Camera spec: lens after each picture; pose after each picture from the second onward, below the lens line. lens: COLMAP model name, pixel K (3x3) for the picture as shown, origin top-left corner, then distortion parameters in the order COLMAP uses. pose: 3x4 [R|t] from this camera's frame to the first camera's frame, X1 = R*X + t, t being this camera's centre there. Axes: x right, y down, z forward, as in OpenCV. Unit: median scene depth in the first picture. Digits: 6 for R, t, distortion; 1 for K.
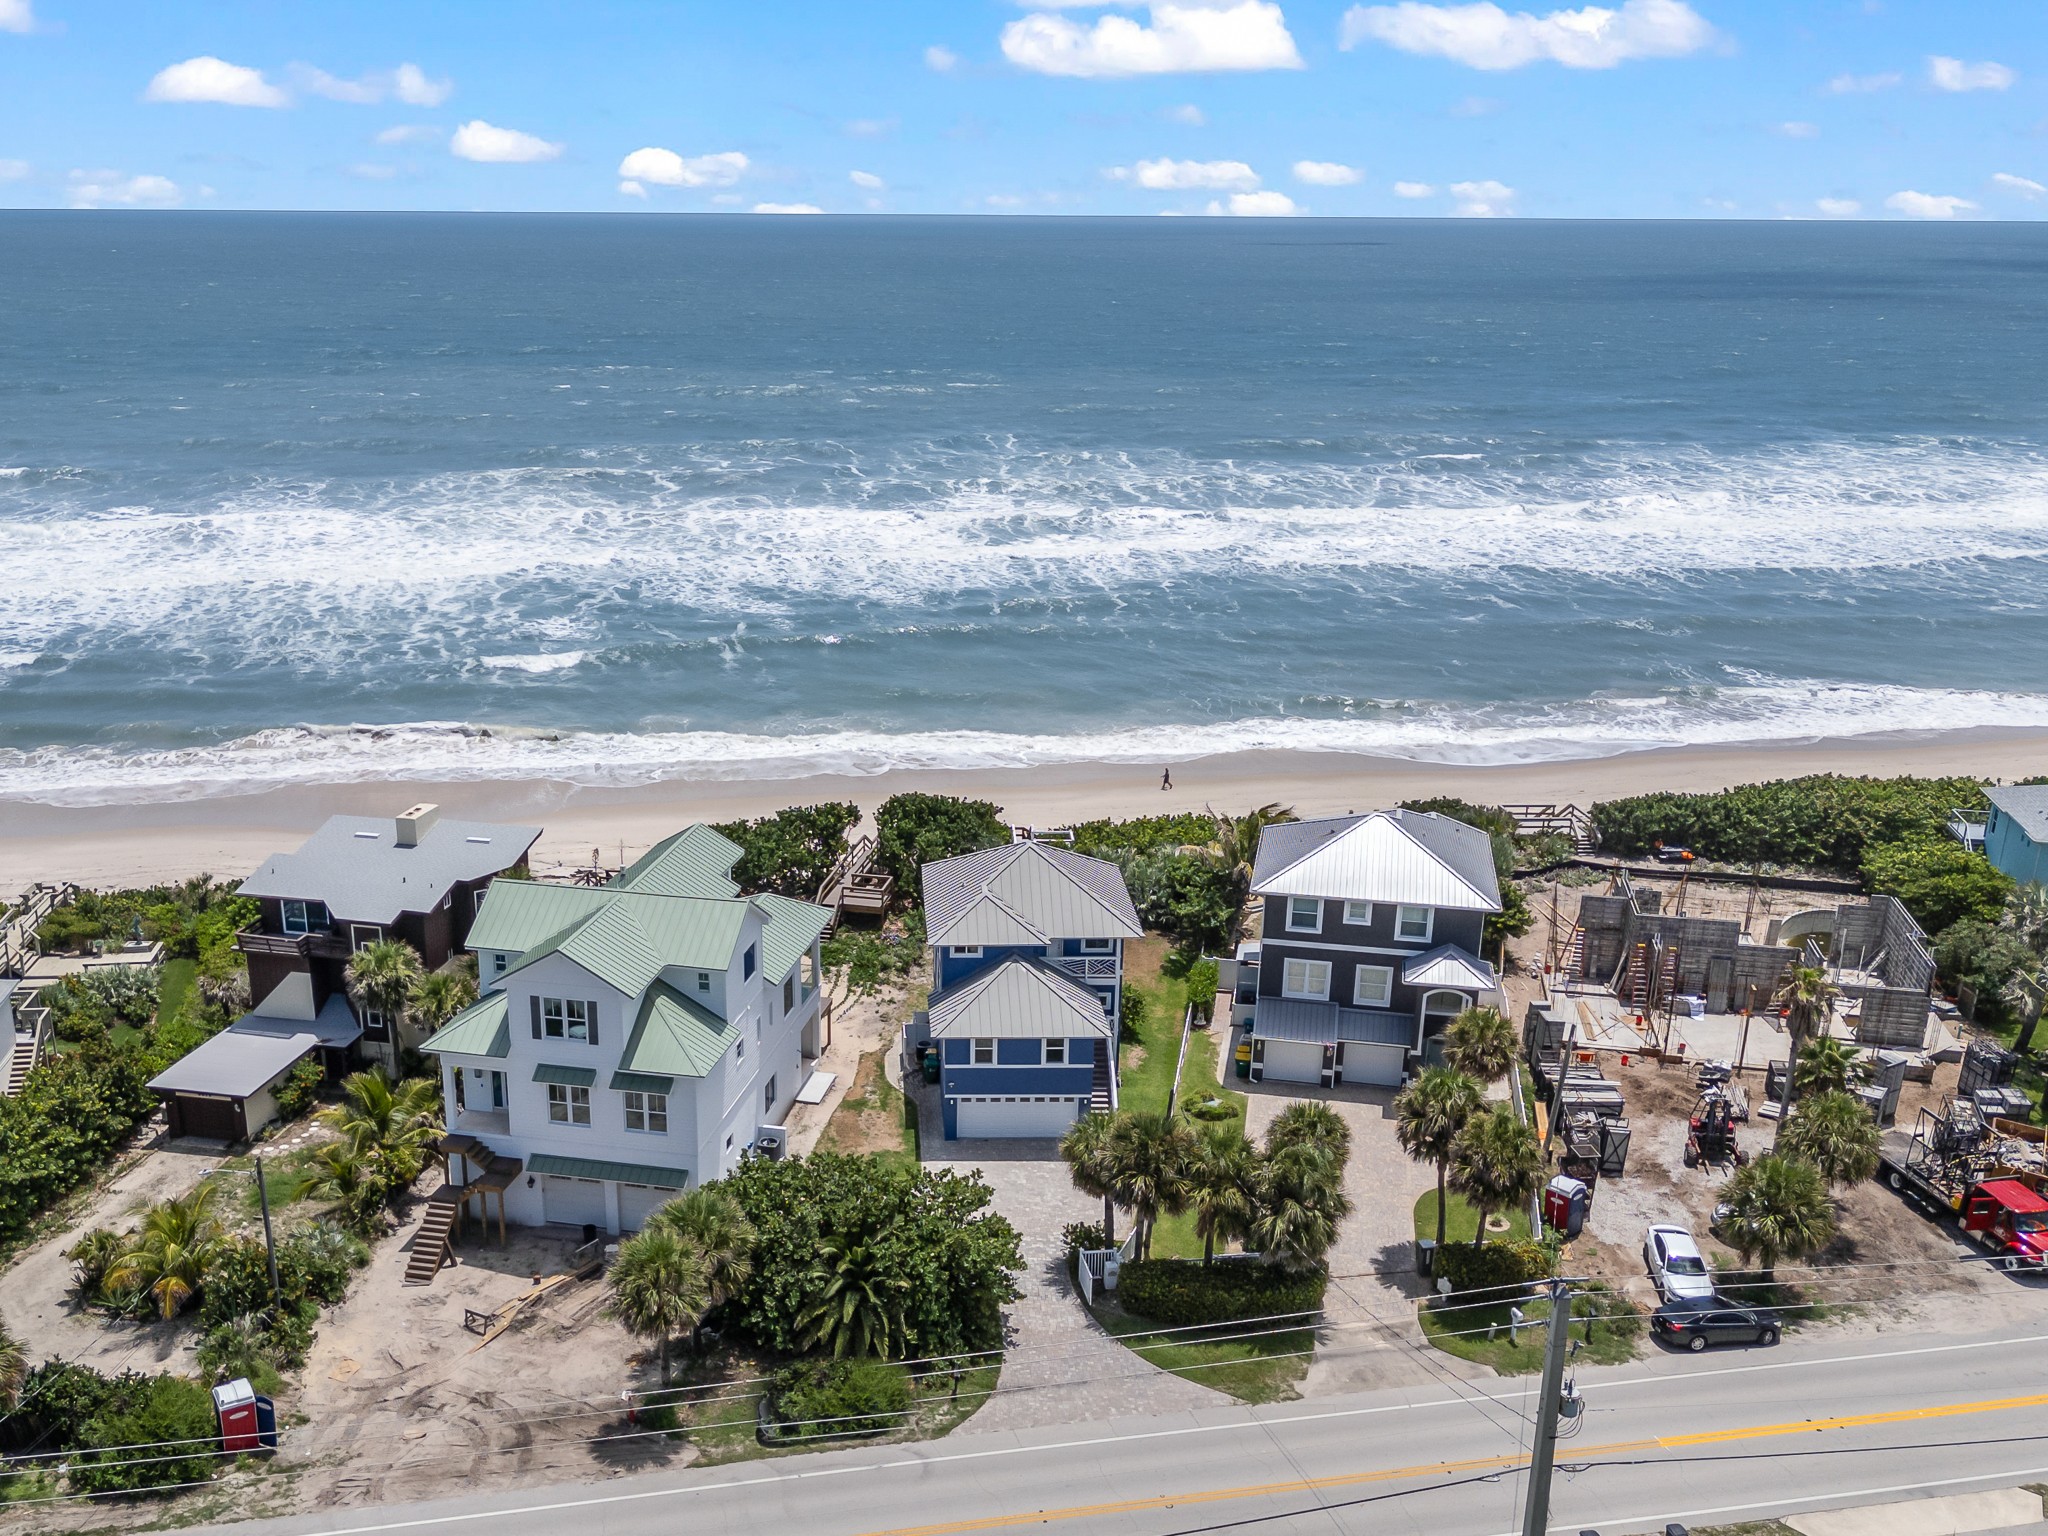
lens RADIAL K [[1860.6, 0, 1024.0], [0, 1860.6, 768.0], [0, 0, 1]] dist [-0.009795, -0.015947]
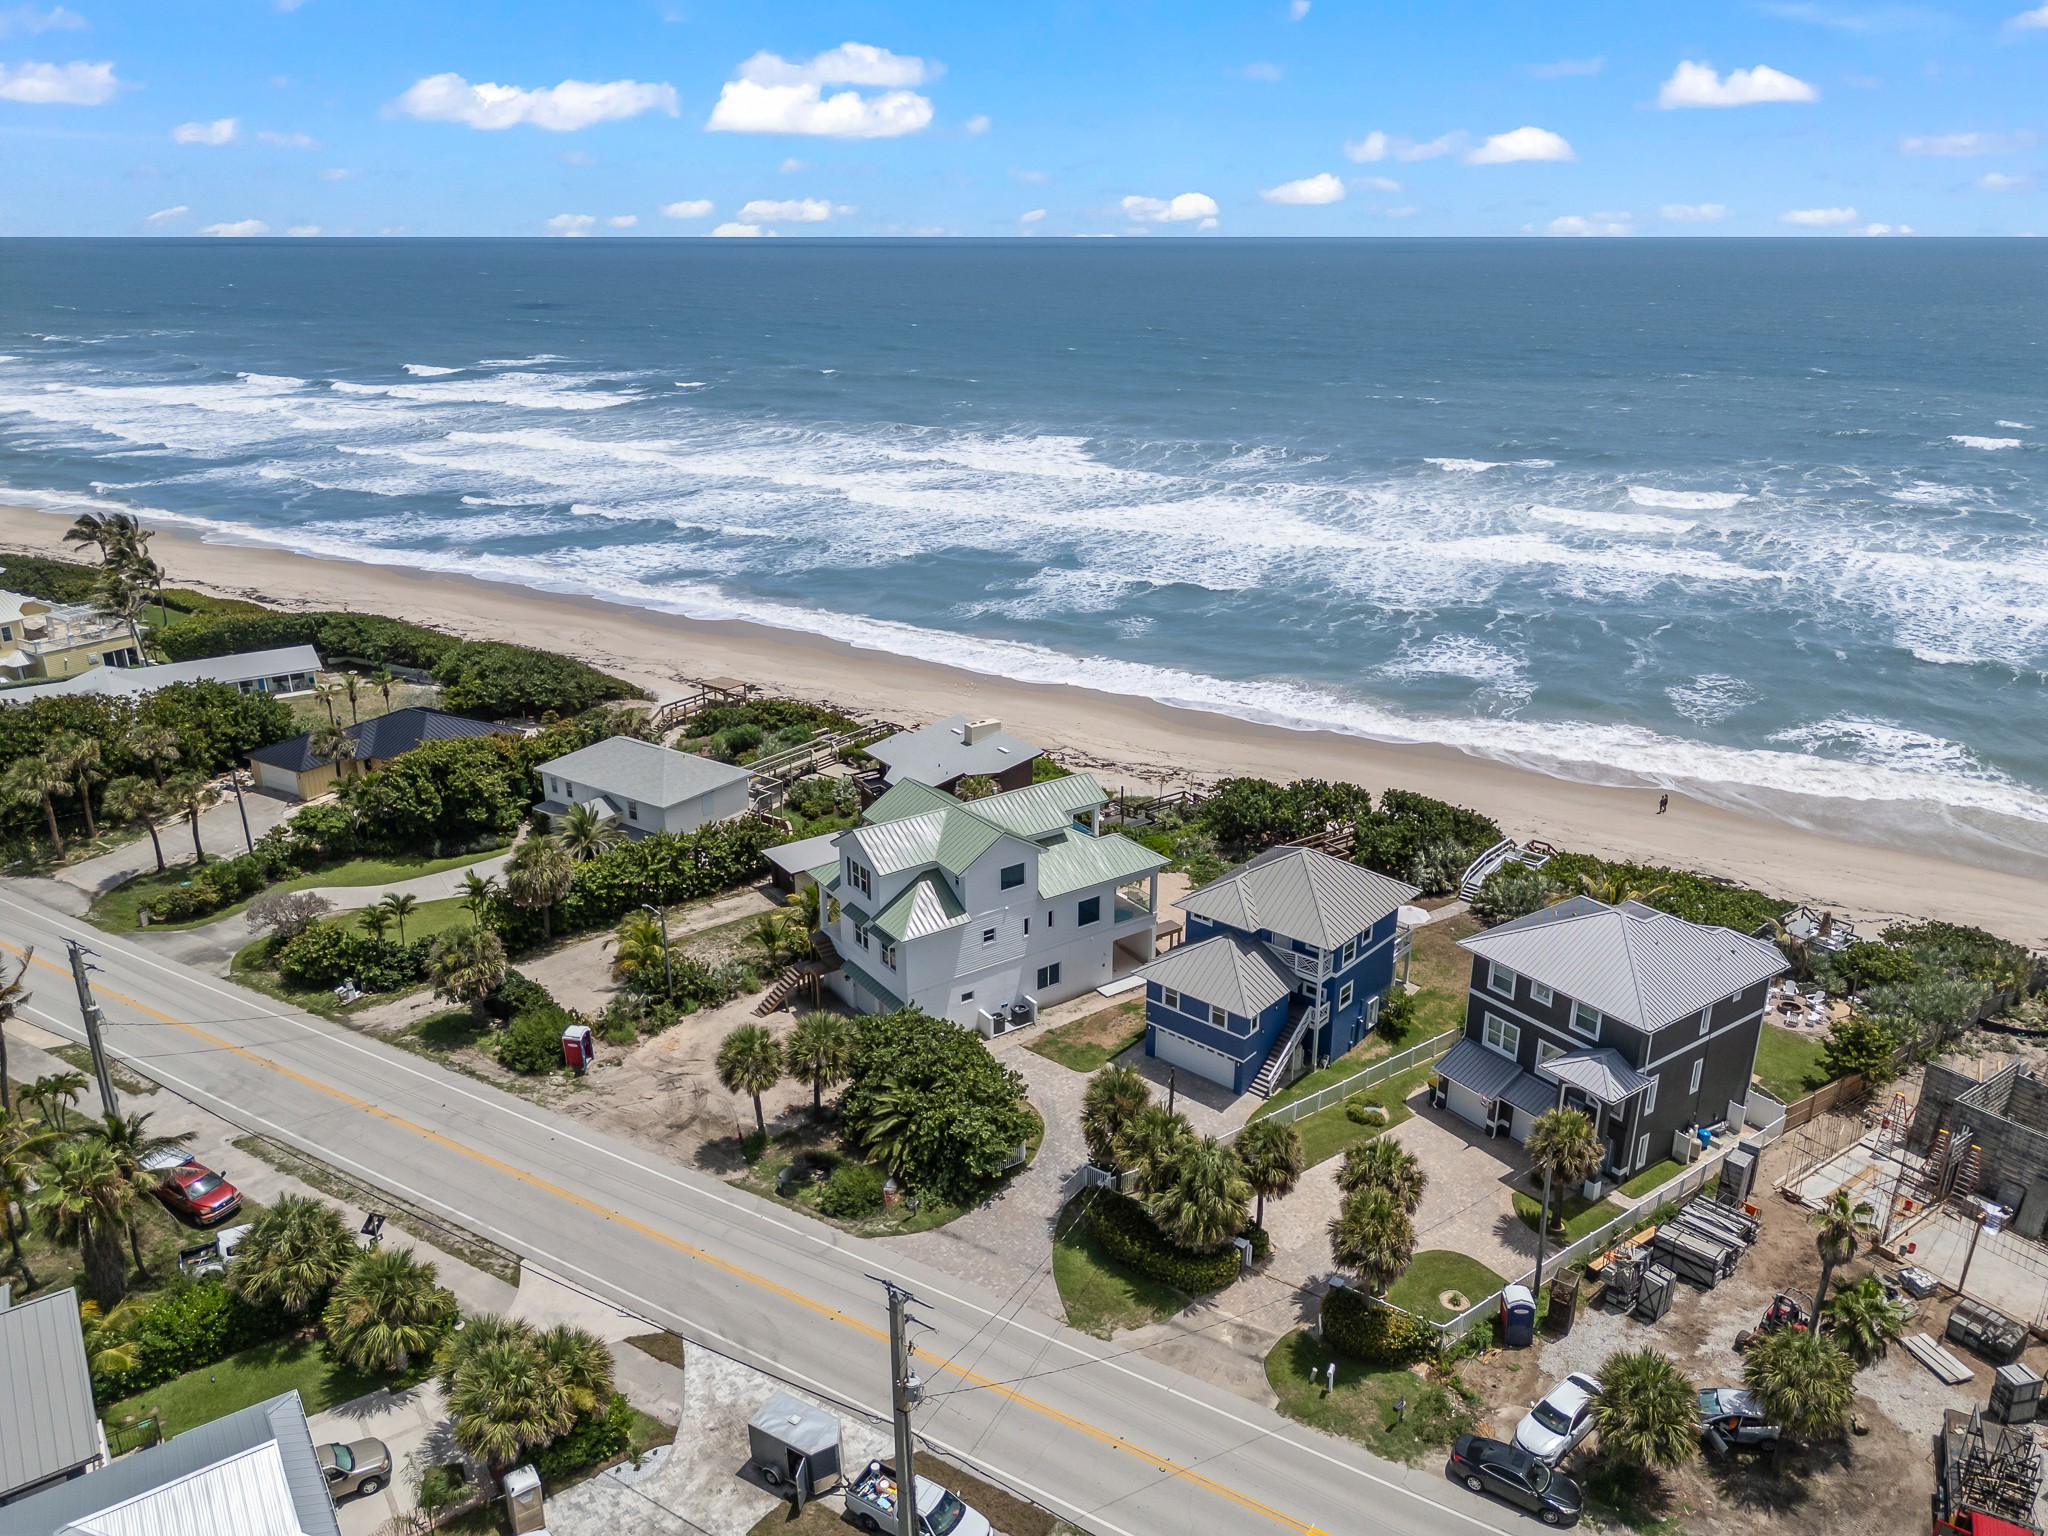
lens RADIAL K [[1433.4, 0, 1024.0], [0, 1433.4, 768.0], [0, 0, 1]] dist [-0.005053, -0.003213]
pose [[0.745723, 0.222439, -0.628027, 0.463731], [-0.184667, 0.974697, 0.125950, -0.100569], [0.640152, 0.022052, 0.767932, 0.180847]]
